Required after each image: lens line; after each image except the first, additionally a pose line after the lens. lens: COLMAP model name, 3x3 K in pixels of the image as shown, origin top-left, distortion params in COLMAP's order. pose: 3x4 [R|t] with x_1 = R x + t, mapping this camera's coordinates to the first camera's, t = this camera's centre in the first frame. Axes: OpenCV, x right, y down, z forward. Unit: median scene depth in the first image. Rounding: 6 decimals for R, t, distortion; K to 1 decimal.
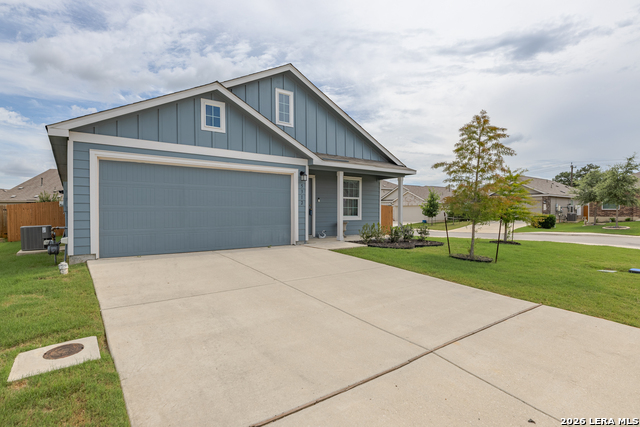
lens RADIAL K [[330.5, 0, 320.0], [0, 330.5, 213.5], [0, 0, 1]] dist [-0.002075, -0.000200]
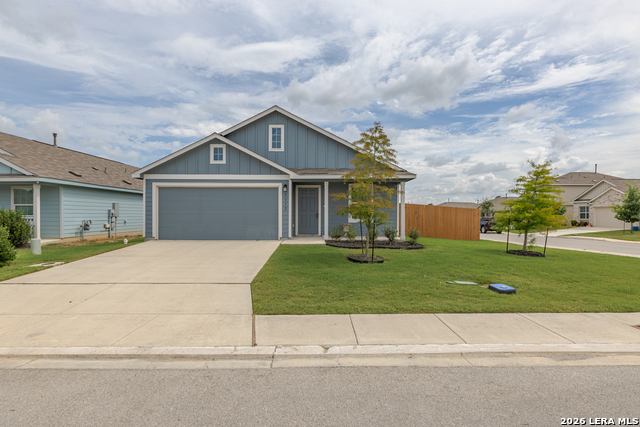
lens RADIAL K [[329.5, 0, 320.0], [0, 329.5, 213.5], [0, 0, 1]] dist [-0.000447, -0.000077]
pose [[0.803376, 0.000052, -0.595472, 0.842778], [-0.005006, 0.999965, -0.006666, -0.003886], [0.595451, 0.008336, 0.803348, 0.029307]]
